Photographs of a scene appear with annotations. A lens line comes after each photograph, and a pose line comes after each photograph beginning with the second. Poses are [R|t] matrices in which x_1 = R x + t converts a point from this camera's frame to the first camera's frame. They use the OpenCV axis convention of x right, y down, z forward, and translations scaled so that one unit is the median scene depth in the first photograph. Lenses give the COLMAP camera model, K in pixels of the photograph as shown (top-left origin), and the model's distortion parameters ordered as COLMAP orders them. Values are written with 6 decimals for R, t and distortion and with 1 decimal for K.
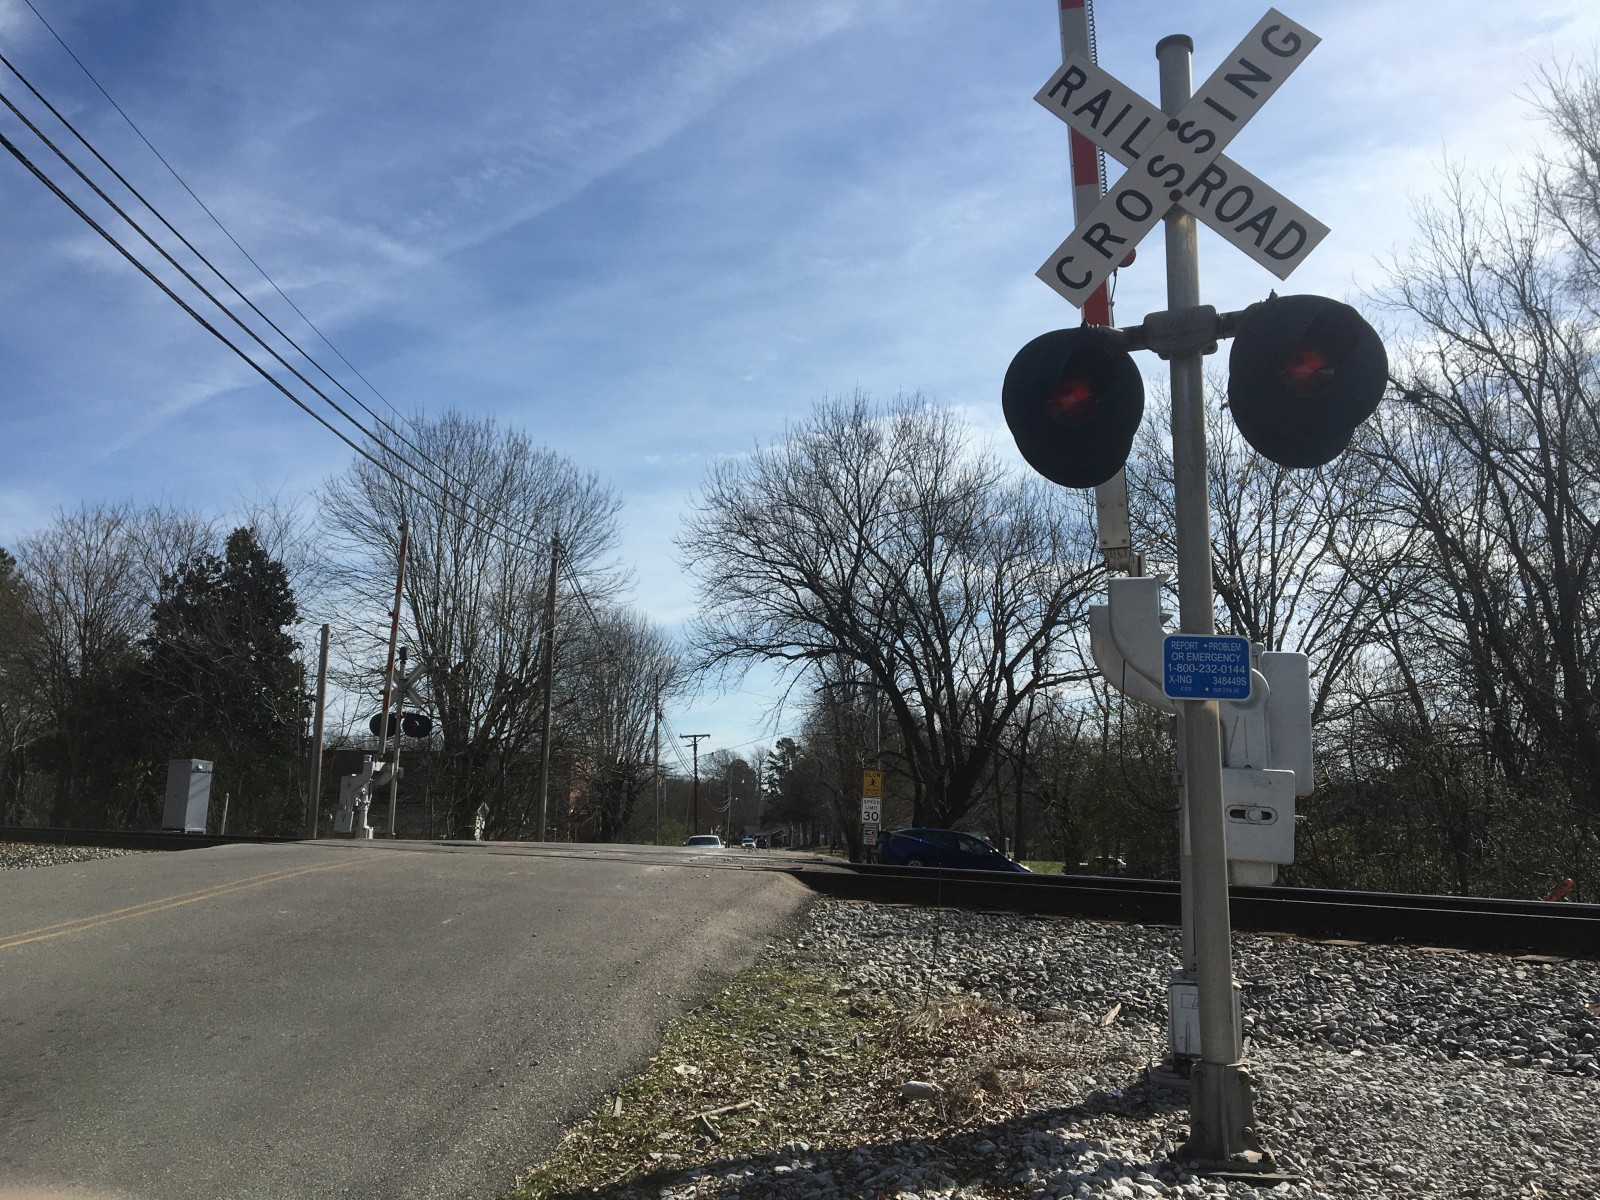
lens RADIAL K [[1341.2, 0, 800.0], [0, 1341.2, 600.0], [0, 0, 1]] dist [0.087926, -0.109166]
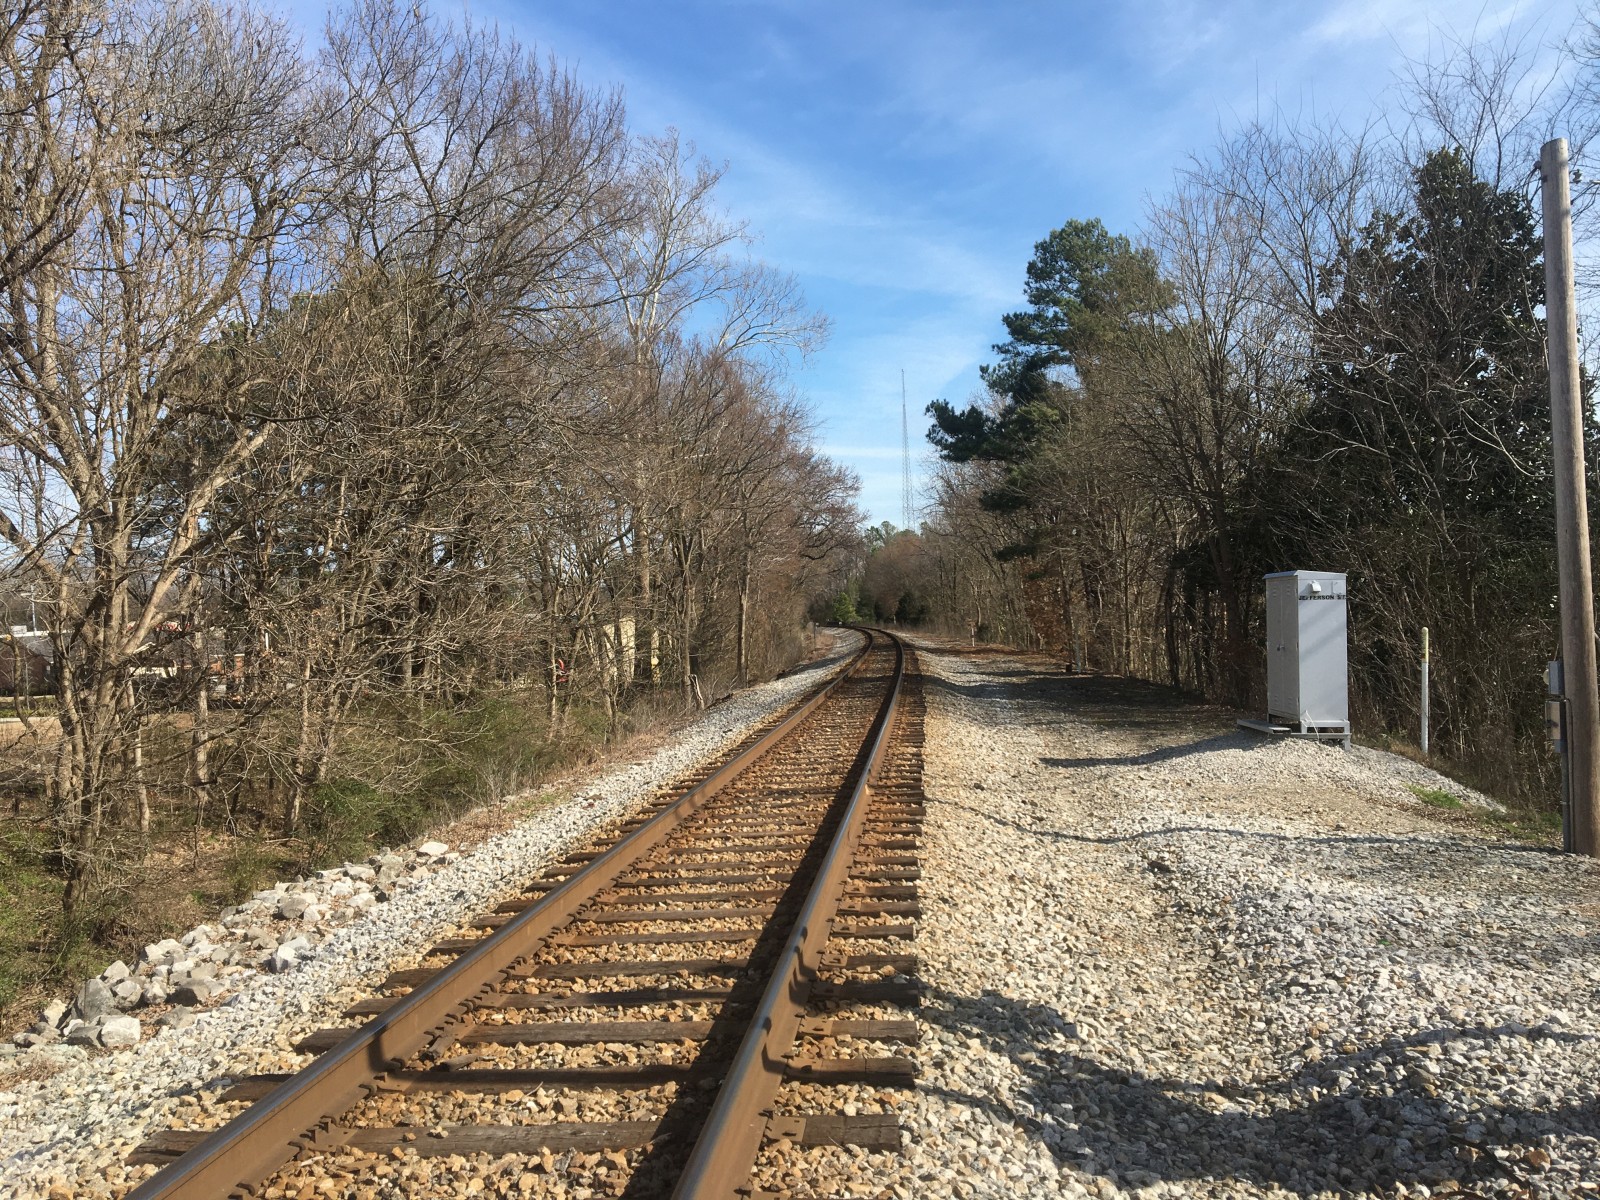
lens RADIAL K [[1341.1, 0, 769.6], [0, 1341.1, 599.6], [0, 0, 1]] dist [0.080608, -0.116217]
pose [[0.596996, -0.055911, -0.800293, -0.191912], [0.176903, 0.982188, 0.063346, 0.066784], [0.782496, -0.179392, 0.596253, 0.590758]]
